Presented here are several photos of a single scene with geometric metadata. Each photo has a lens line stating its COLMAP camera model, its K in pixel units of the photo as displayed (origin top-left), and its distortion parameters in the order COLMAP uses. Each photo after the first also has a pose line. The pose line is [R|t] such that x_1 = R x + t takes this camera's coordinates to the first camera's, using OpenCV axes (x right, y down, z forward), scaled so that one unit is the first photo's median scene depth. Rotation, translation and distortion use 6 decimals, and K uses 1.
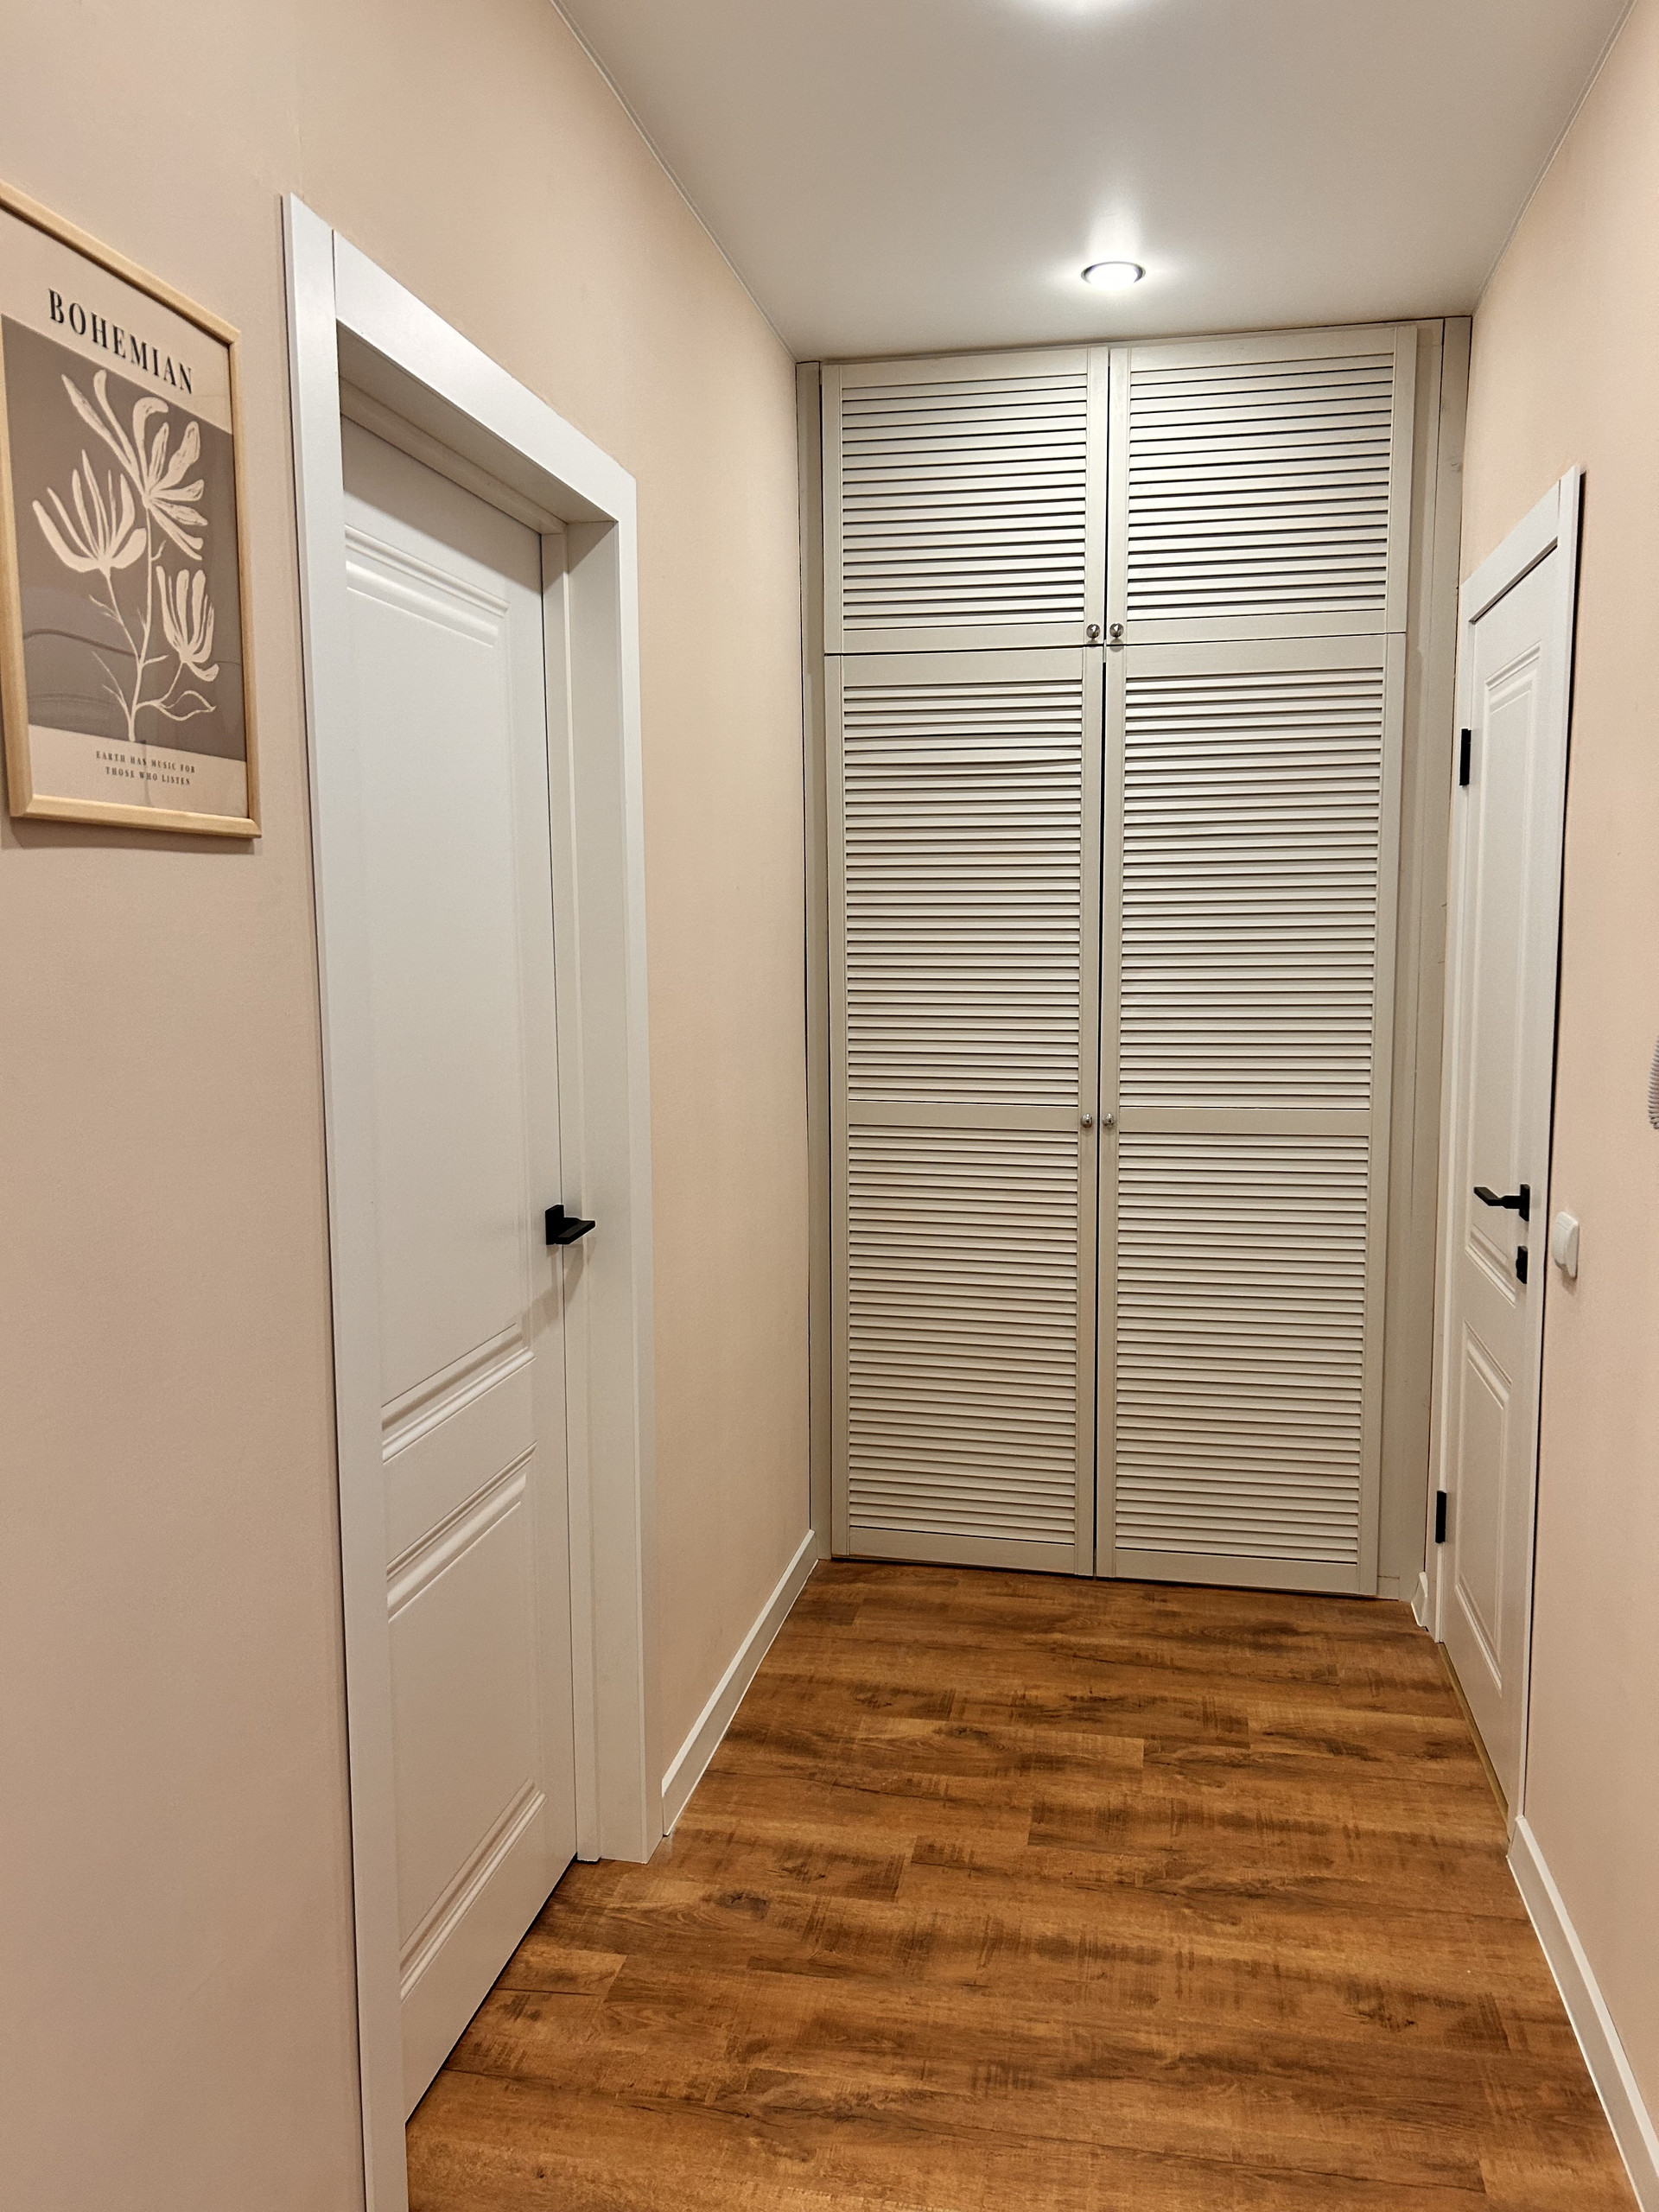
lens RADIAL K [[1663.9, 0, 849.7], [0, 1663.9, 1097.2], [0, 0, 1]] dist [0.060017, -0.064805]
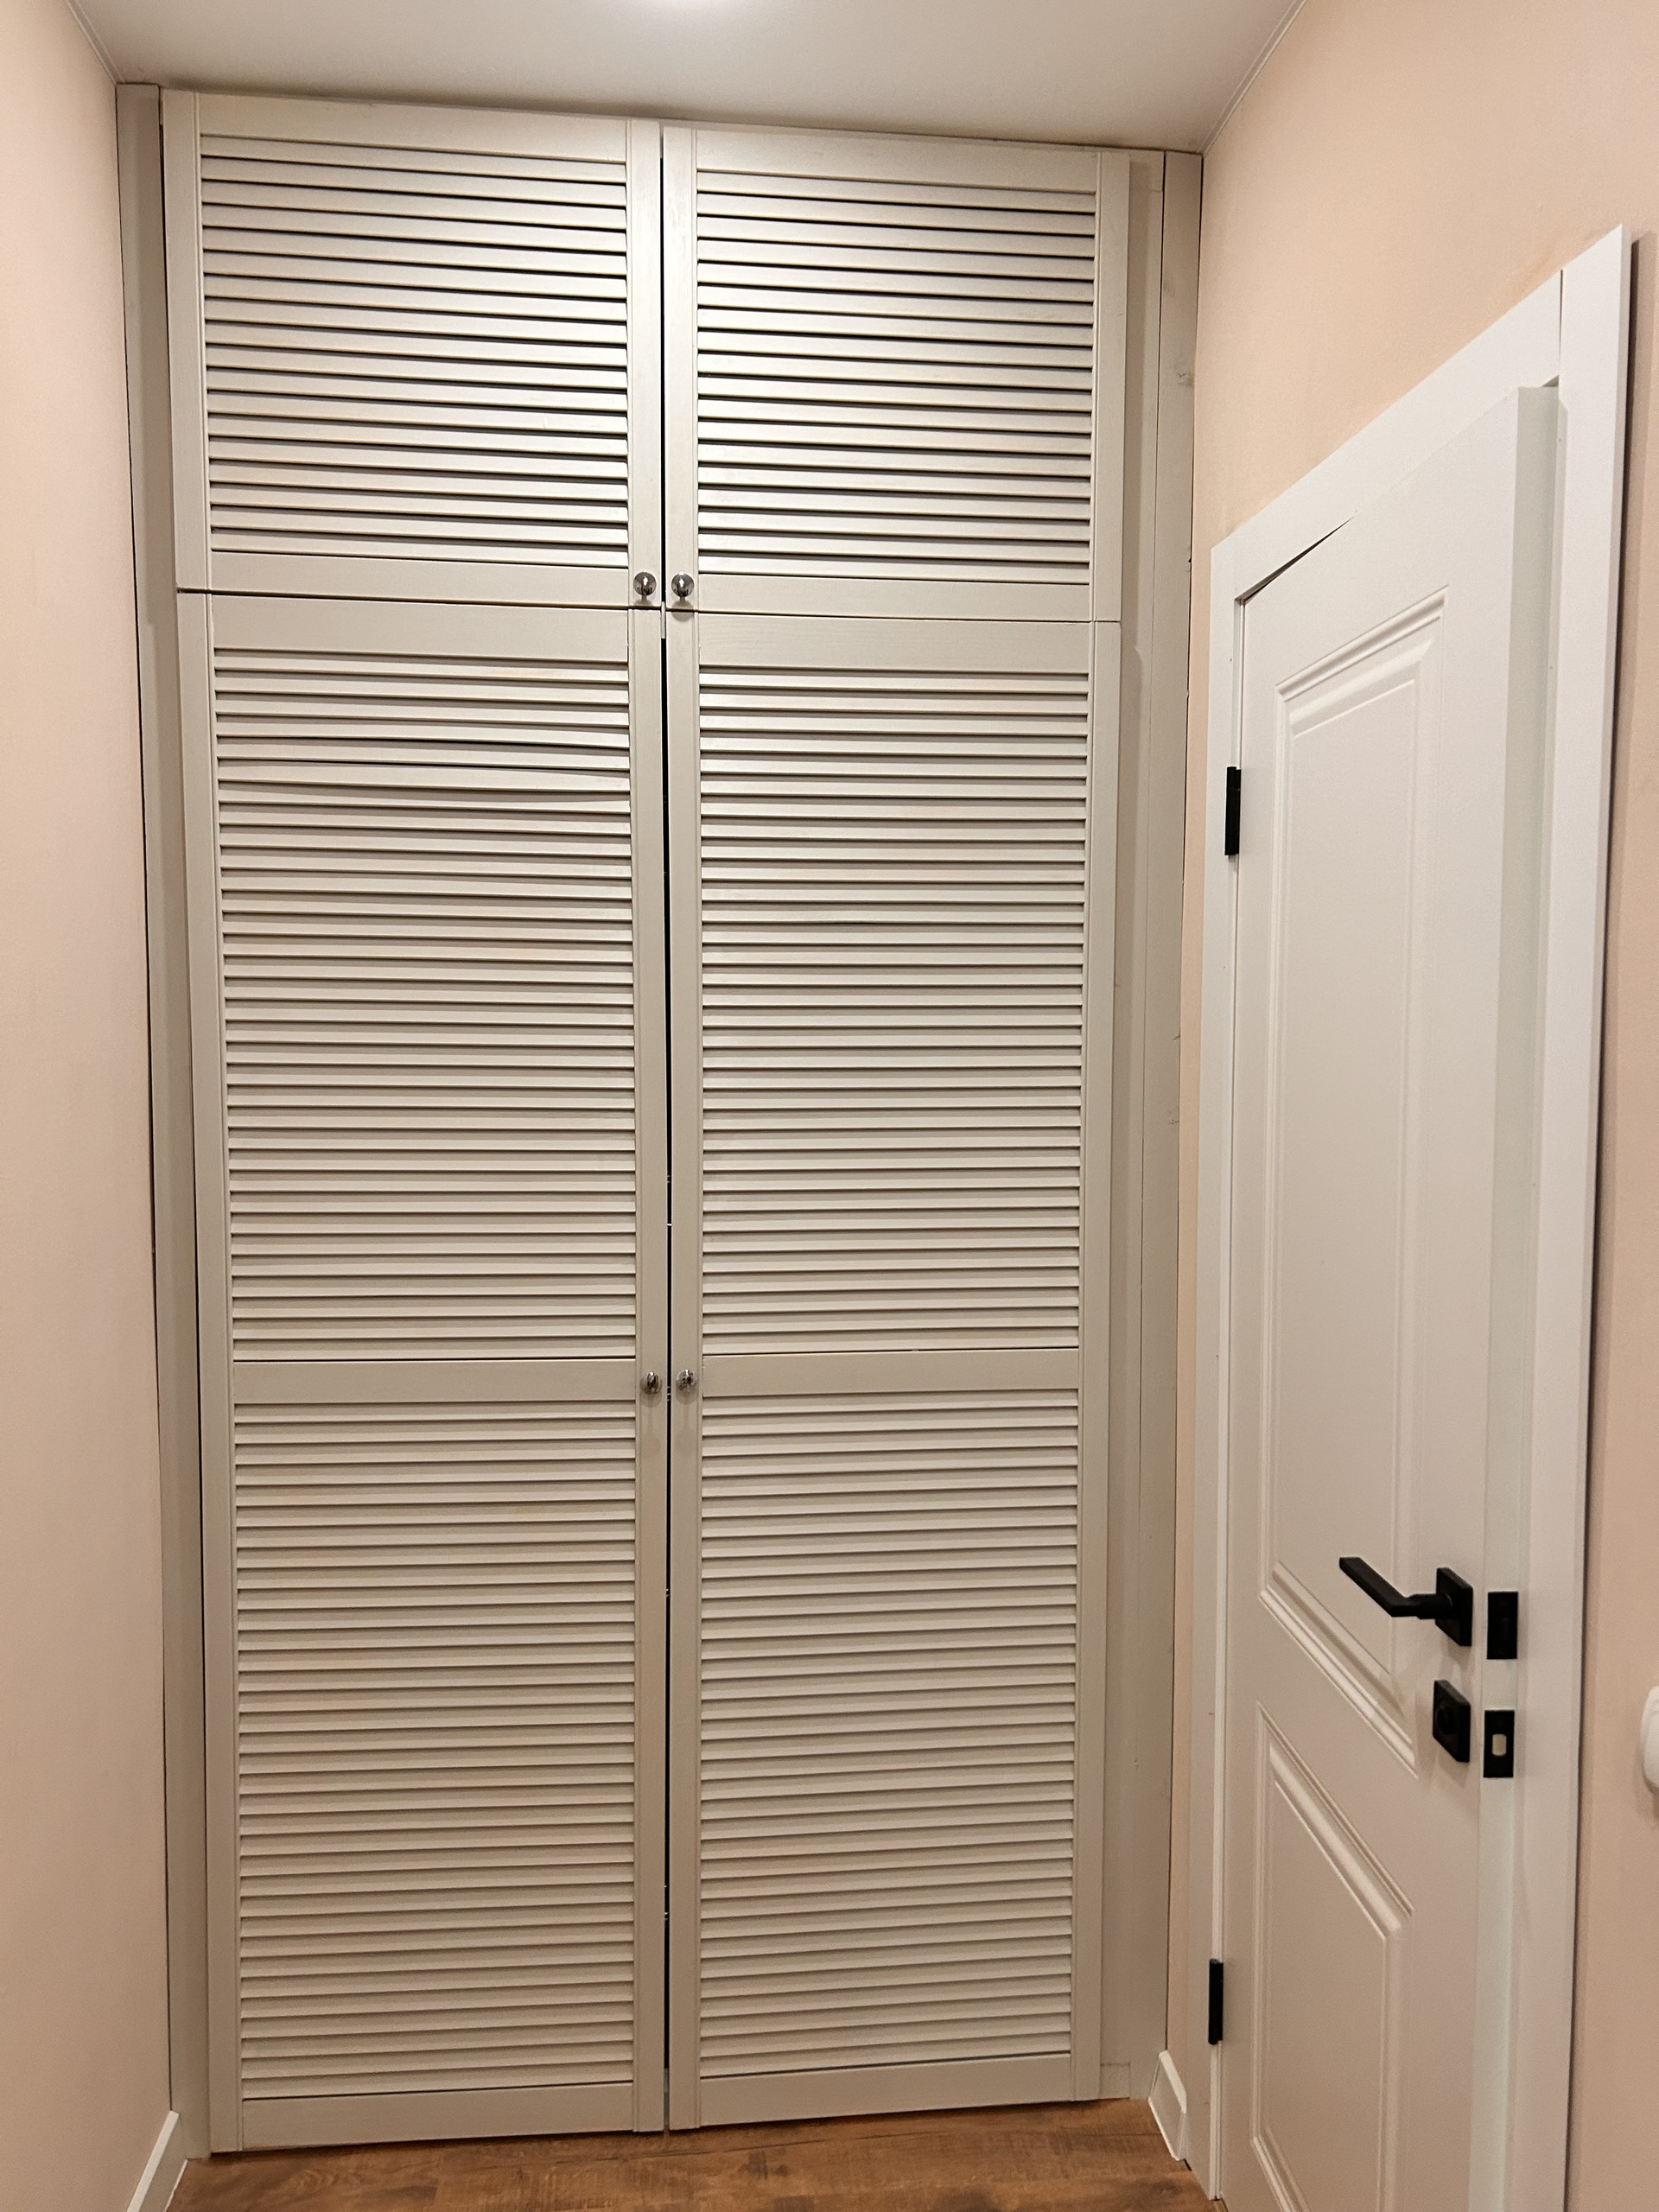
lens RADIAL K [[1663.9, 0, 886.3], [0, 1663.9, 1140.1], [0, 0, 1]] dist [0.060017, -0.064805]
pose [[0.958457, -0.011911, 0.284987, 0.052964], [0.018261, 0.999640, -0.019633, -0.061481], [-0.284651, 0.024021, 0.958330, 0.391201]]
